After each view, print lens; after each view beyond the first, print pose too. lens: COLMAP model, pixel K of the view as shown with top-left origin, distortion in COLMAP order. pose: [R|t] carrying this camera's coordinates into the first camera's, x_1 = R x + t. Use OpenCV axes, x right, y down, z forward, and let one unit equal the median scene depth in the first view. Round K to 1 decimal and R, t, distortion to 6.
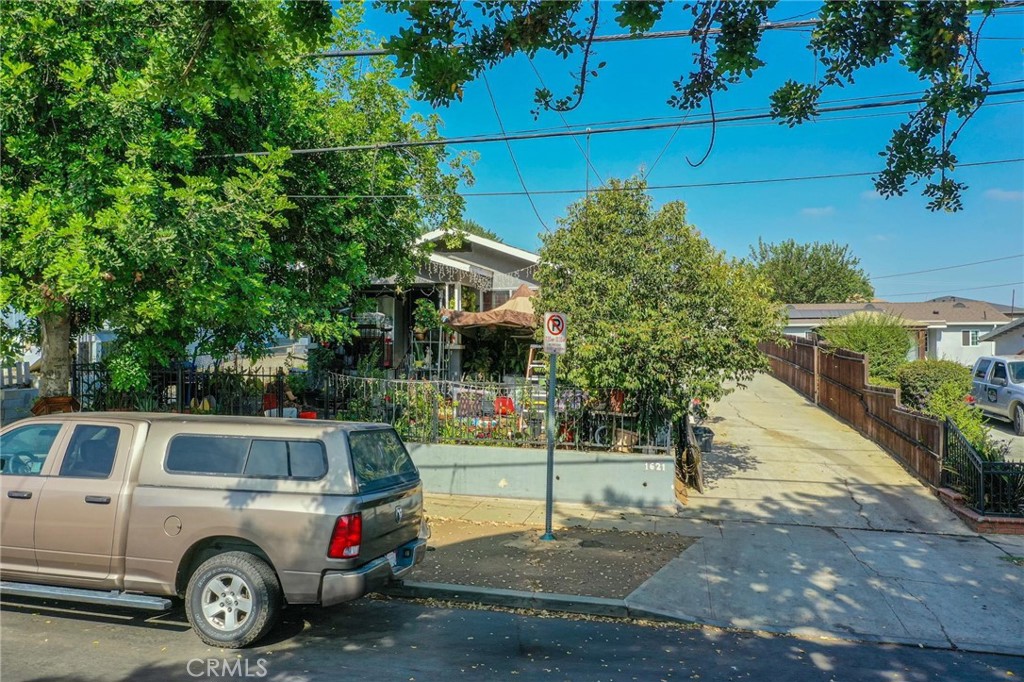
lens RADIAL K [[804.5, 0, 511.9], [0, 804.5, 340.7], [0, 0, 1]] dist [-0.000347, 0.001307]
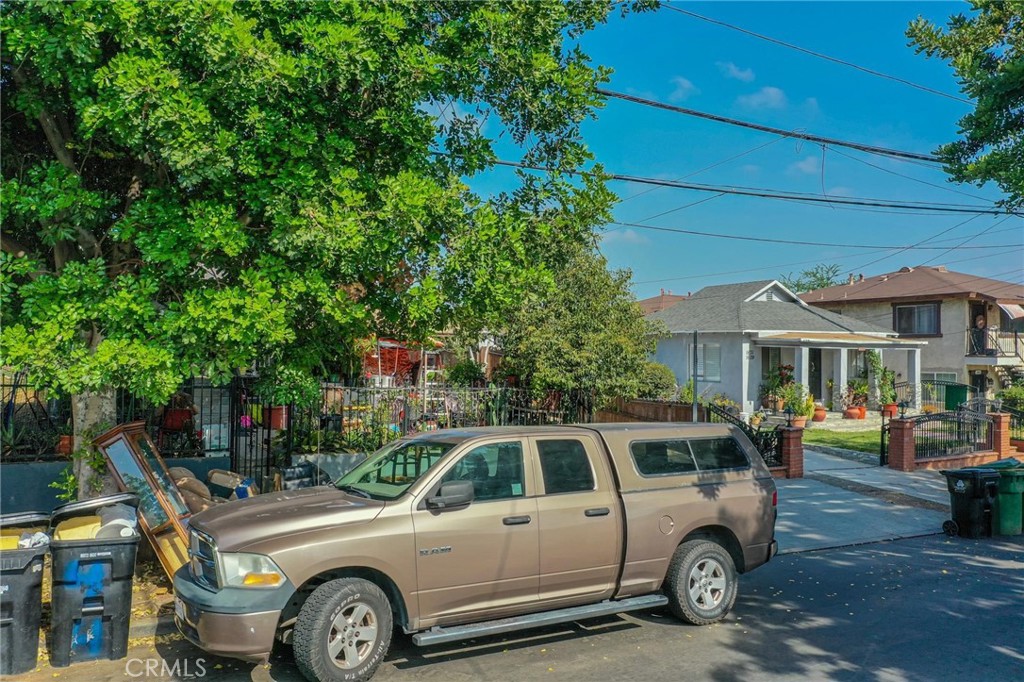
lens RADIAL K [[804.5, 0, 511.8], [0, 804.5, 344.1], [0, 0, 1]] dist [-0.000347, 0.001307]
pose [[0.731816, 0.012264, 0.681392, -1.300612], [-0.011965, 0.999915, -0.005147, -0.003405], [-0.681397, -0.004386, 0.731901, 0.352414]]
